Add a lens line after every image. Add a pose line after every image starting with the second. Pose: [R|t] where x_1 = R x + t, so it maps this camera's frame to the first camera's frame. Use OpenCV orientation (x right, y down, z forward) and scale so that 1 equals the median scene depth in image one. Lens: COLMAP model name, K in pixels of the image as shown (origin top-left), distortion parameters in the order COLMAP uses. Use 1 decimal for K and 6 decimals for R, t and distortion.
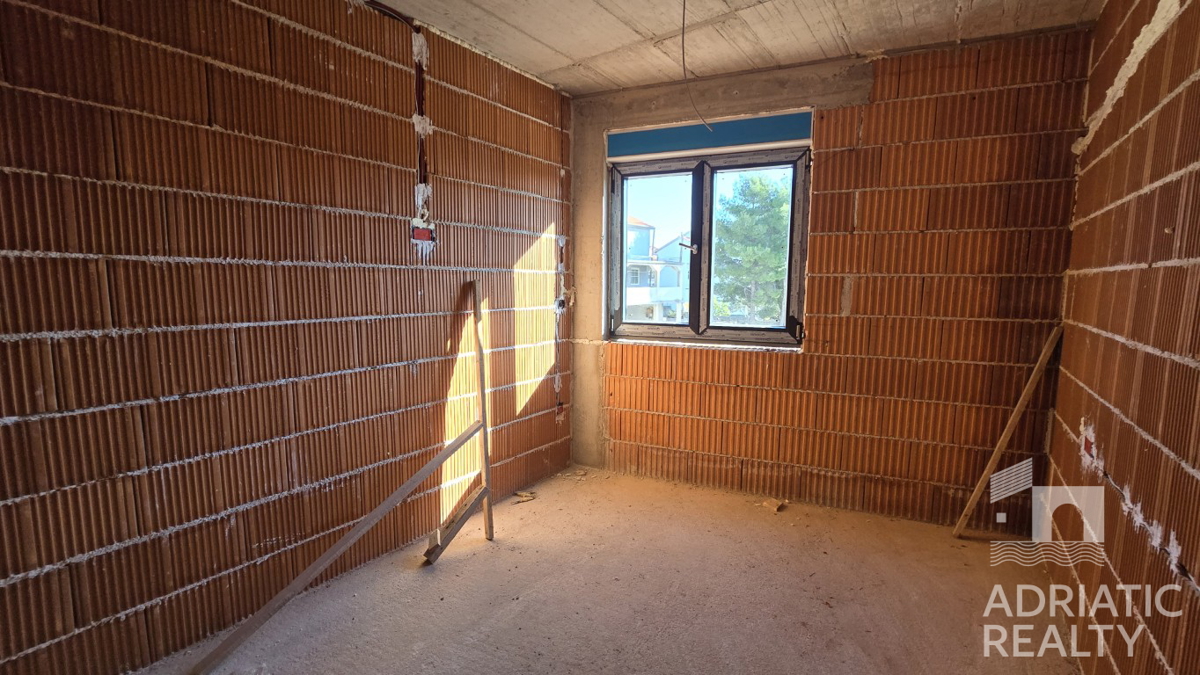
lens RADIAL K [[504.6, 0, 600.0], [0, 504.6, 337.5], [0, 0, 1]] dist [0.000156, -0.000003]
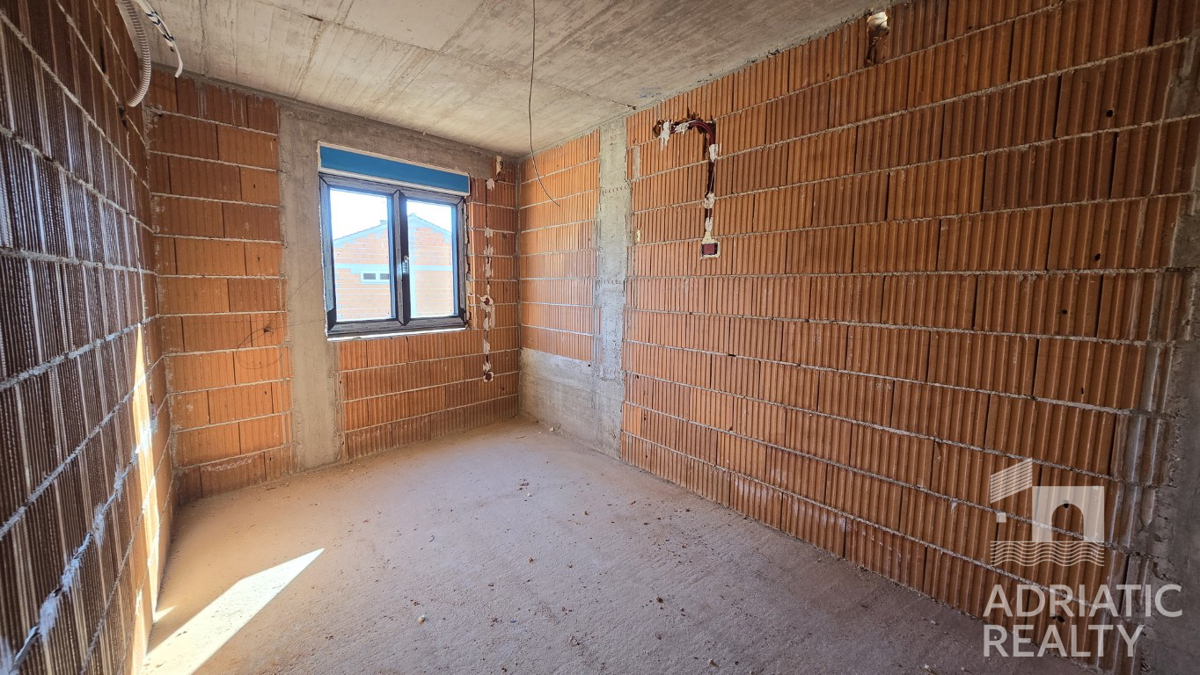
lens RADIAL K [[504.6, 0, 600.0], [0, 504.6, 337.5], [0, 0, 1]] dist [0.000156, -0.000003]
pose [[0.234176, -0.118803, 0.964908, -0.952622], [0.099659, 0.990210, 0.097732, -0.055291], [-0.967073, 0.073275, 0.243723, 0.228796]]
